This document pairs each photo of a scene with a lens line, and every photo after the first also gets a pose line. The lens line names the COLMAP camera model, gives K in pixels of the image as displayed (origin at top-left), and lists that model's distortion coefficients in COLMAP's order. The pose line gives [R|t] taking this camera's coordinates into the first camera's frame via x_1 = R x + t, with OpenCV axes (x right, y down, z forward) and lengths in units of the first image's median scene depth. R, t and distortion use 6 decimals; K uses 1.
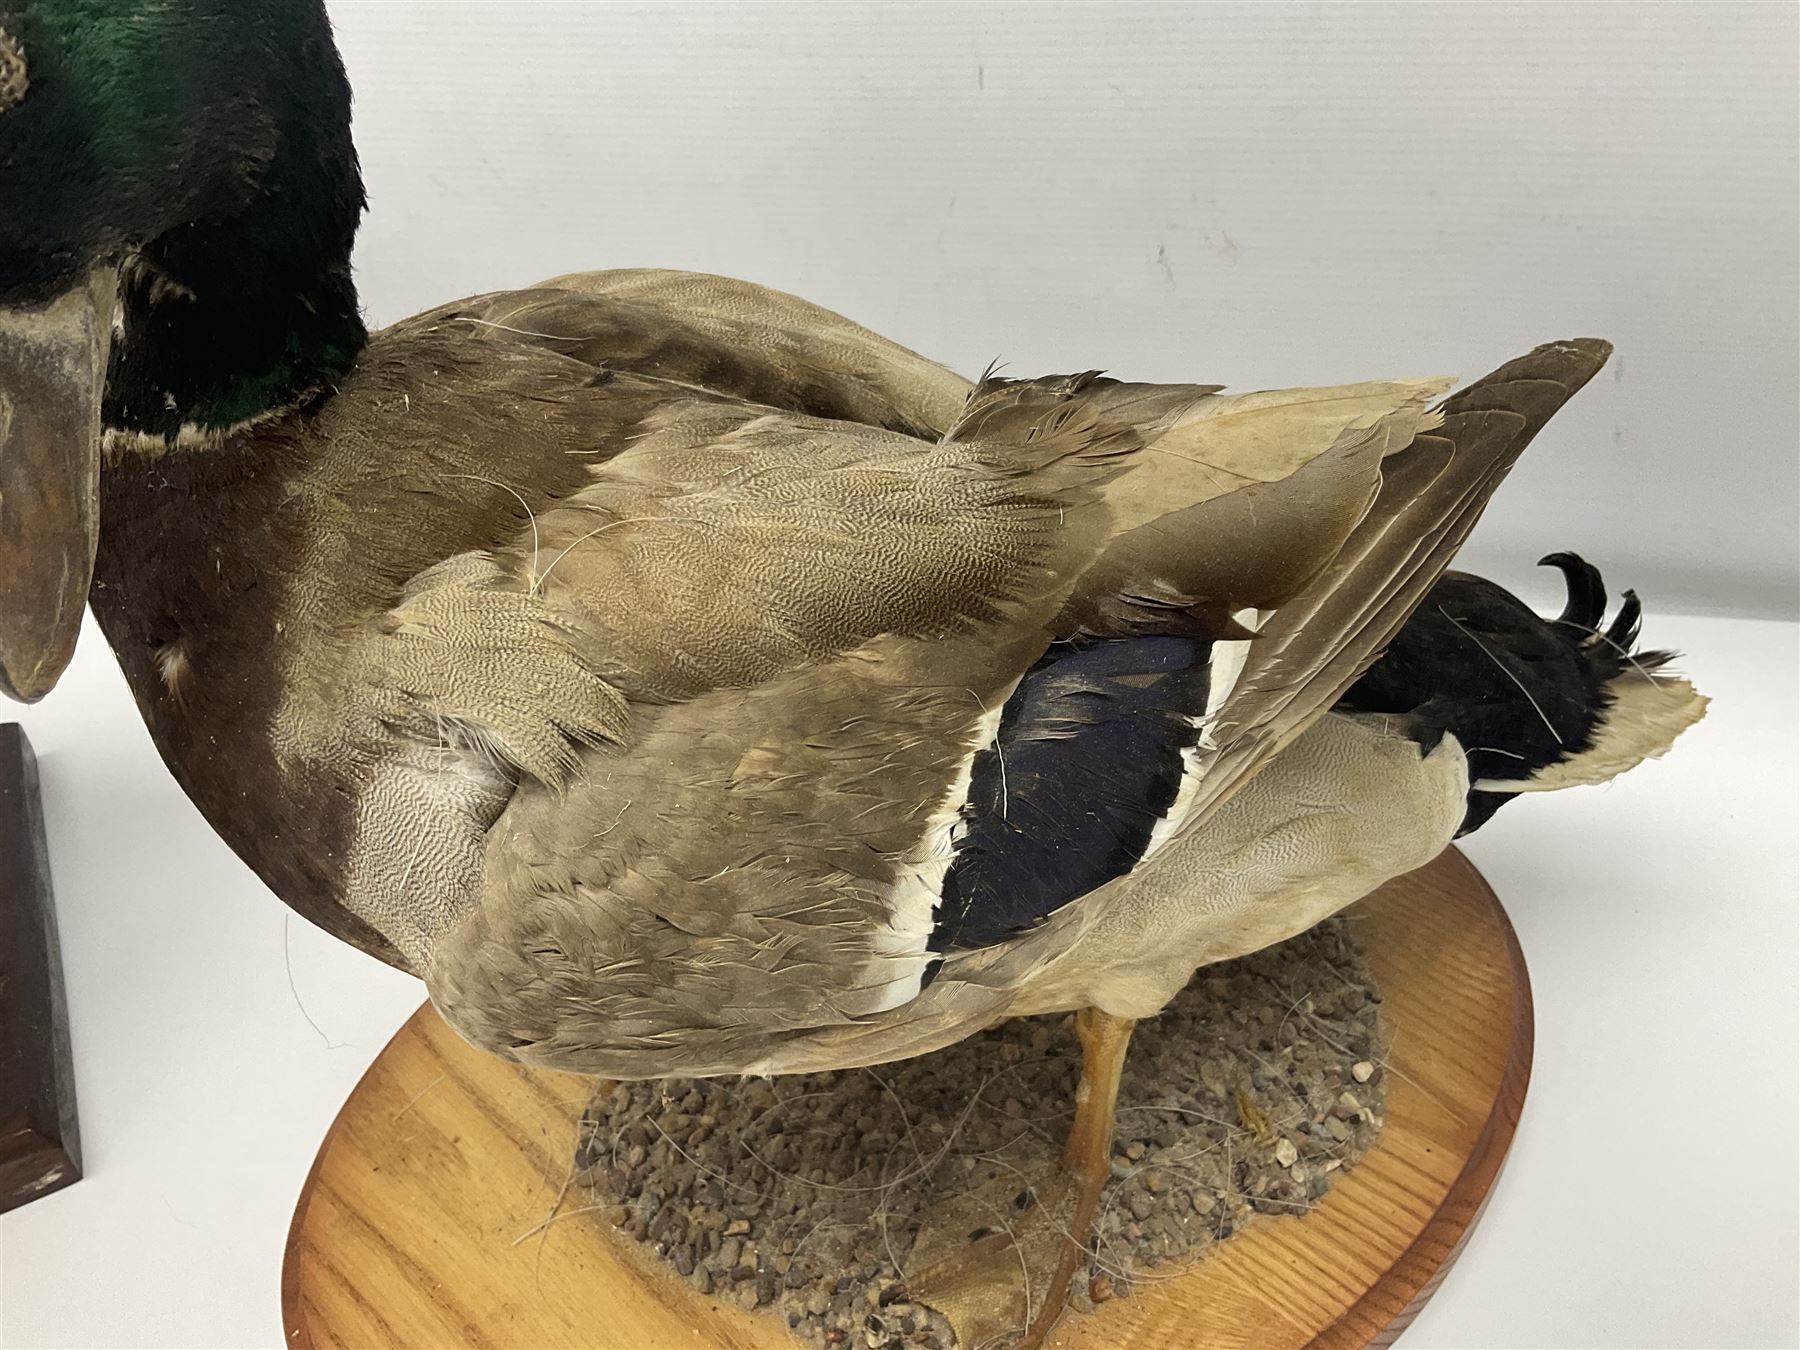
lens RADIAL K [[1515.4, 0, 896.9], [0, 1515.4, 668.1], [0, 0, 1]] dist [0.138507, -0.309948]
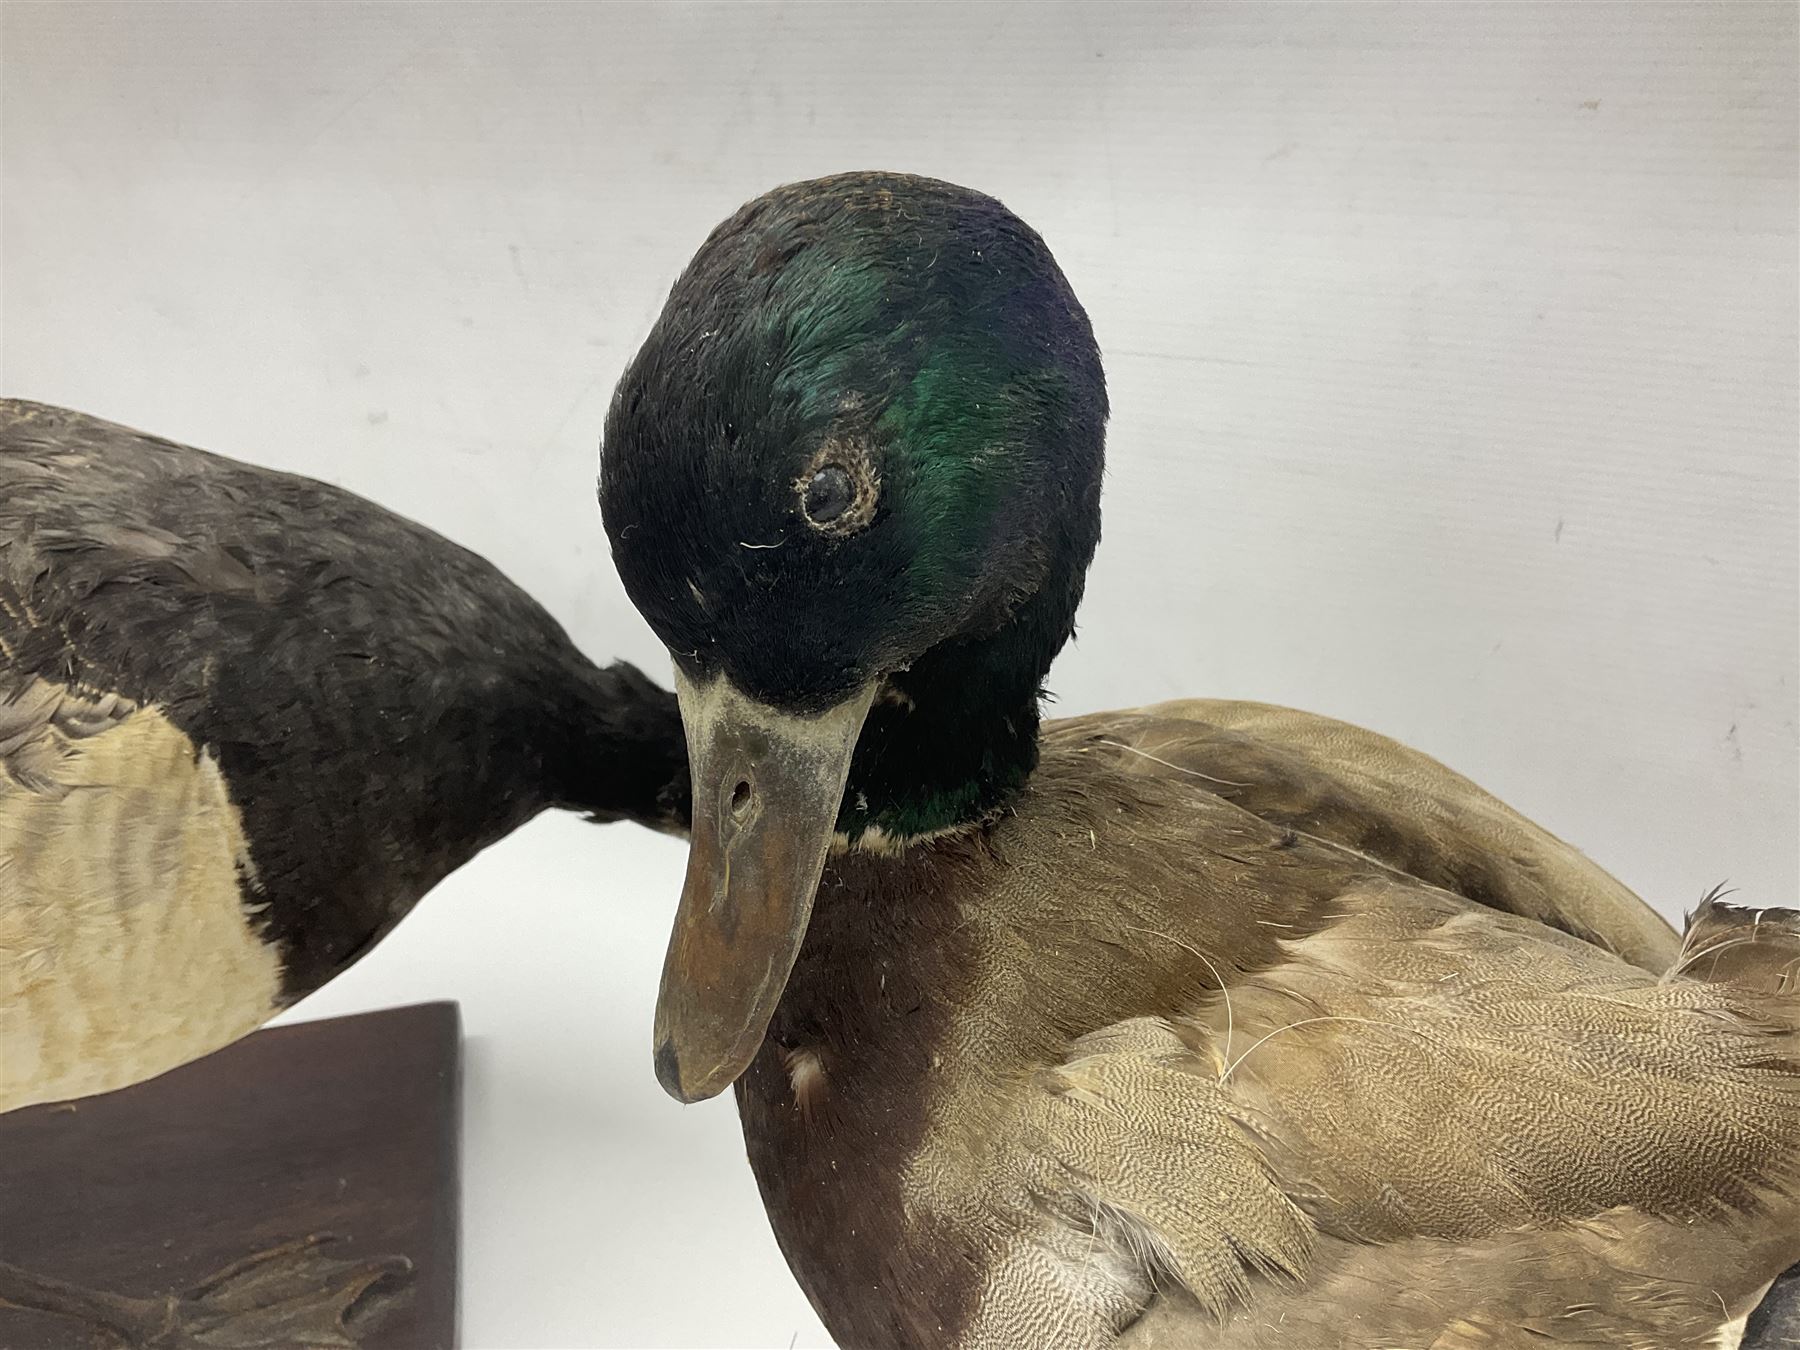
lens RADIAL K [[1515.4, 0, 896.9], [0, 1515.4, 668.1], [0, 0, 1]] dist [0.138507, -0.309948]
pose [[0.969559, 0.142342, -0.199236, -0.266778], [-0.181837, 0.963488, -0.196534, -0.068345], [0.163986, 0.226780, 0.960041, 0.046017]]
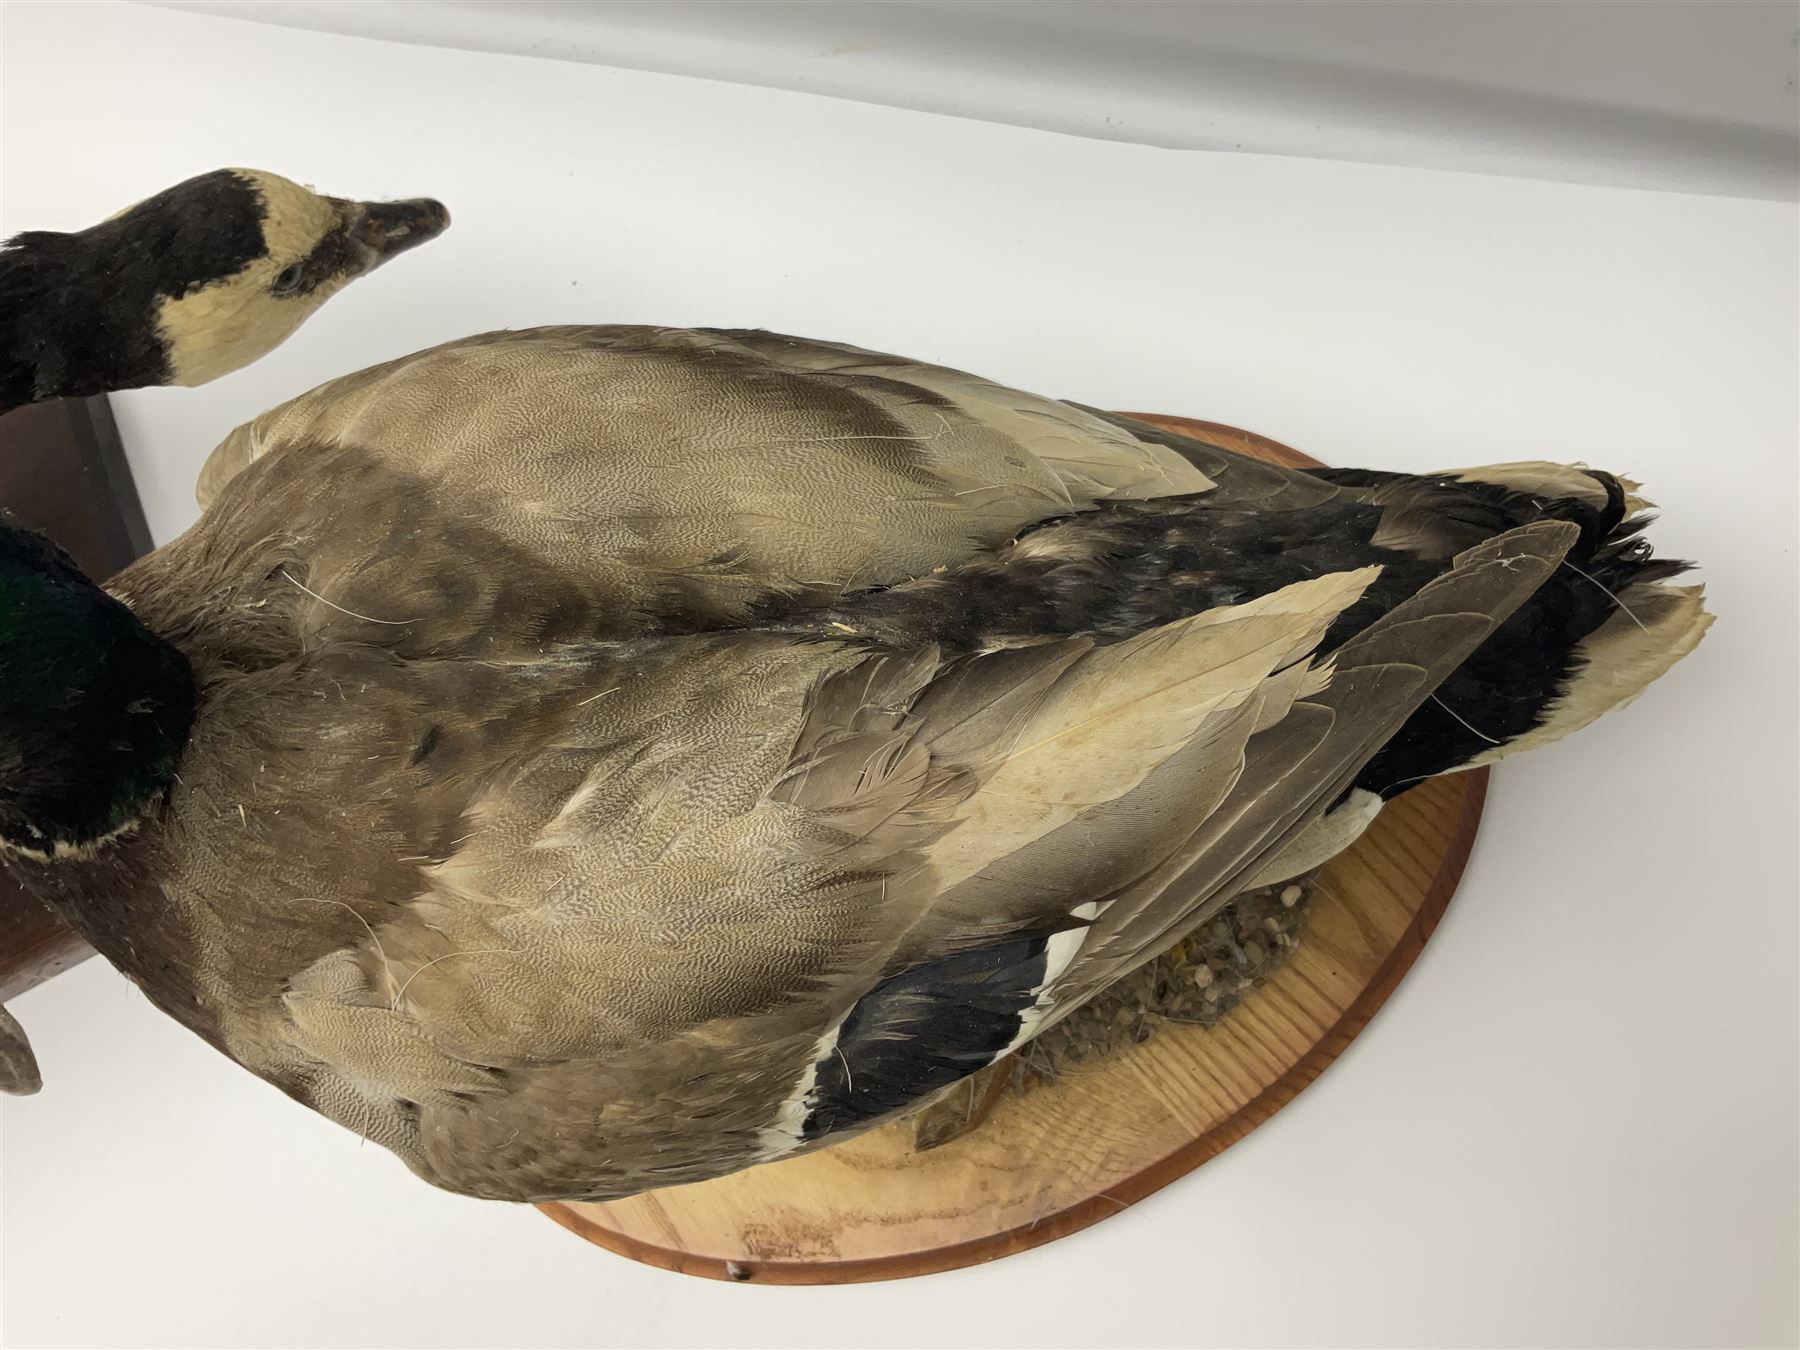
lens RADIAL K [[1515.4, 0, 896.9], [0, 1515.4, 668.1], [0, 0, 1]] dist [0.138507, -0.309948]
pose [[0.989840, 0.016147, -0.141267, 0.266289], [0.074031, 0.789717, 0.608988, -0.860334], [0.121395, -0.613259, 0.780498, 0.306704]]
